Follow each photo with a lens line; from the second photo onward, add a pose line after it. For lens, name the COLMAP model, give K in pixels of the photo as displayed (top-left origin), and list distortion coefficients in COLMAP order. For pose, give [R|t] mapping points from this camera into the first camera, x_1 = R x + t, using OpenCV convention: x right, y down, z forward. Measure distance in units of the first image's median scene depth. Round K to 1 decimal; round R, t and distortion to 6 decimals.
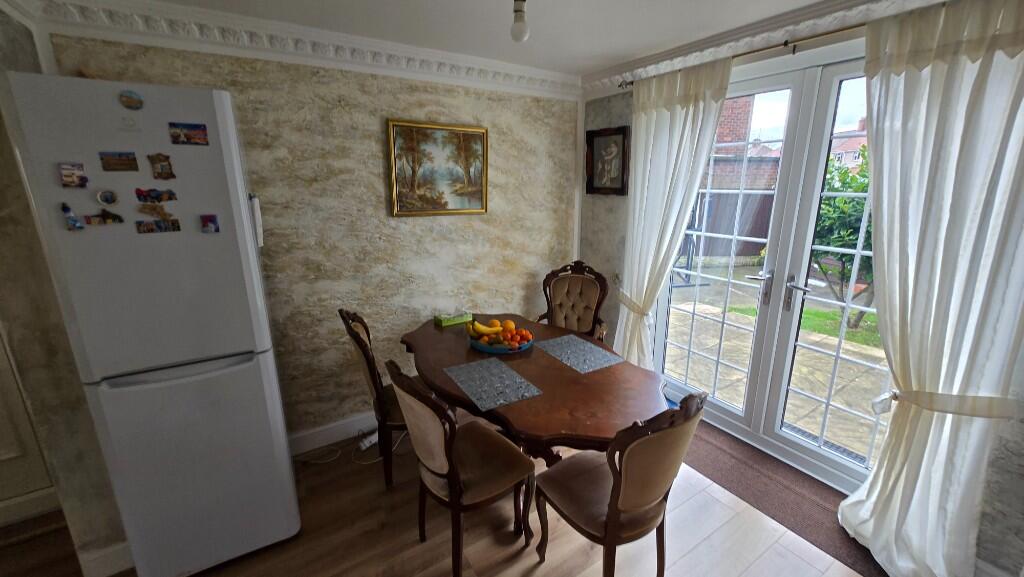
lens RADIAL K [[405.5, 0, 511.5], [0, 405.5, 280.2], [0, 0, 1]] dist [-0.002059, -0.000262]
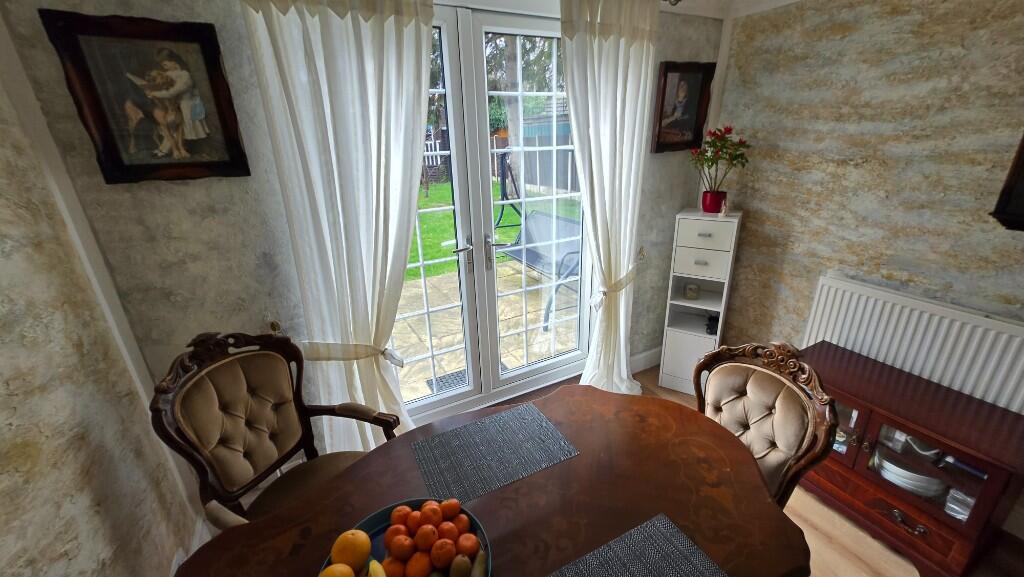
lens RADIAL K [[405.5, 0, 514.7], [0, 405.5, 287.9], [0, 0, 1]] dist [-0.002059, -0.000262]
pose [[0.071713, -0.357271, 0.931244, -0.211887], [0.262538, 0.907486, 0.327938, -0.154653], [-0.962253, 0.220969, 0.158876, 0.607976]]
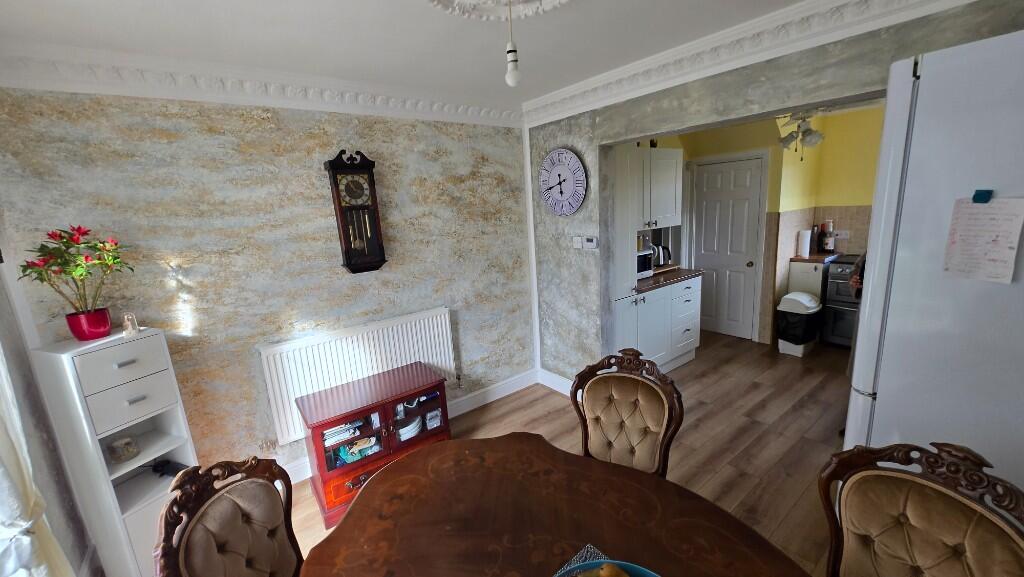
lens RADIAL K [[405.5, 0, 513.0], [0, 405.5, 291.4], [0, 0, 1]] dist [-0.002059, -0.000262]
pose [[-0.993217, 0.084941, -0.079399, 0.137351], [0.042175, 0.899554, 0.434770, -0.226592], [0.108354, 0.428472, -0.897035, 0.952962]]
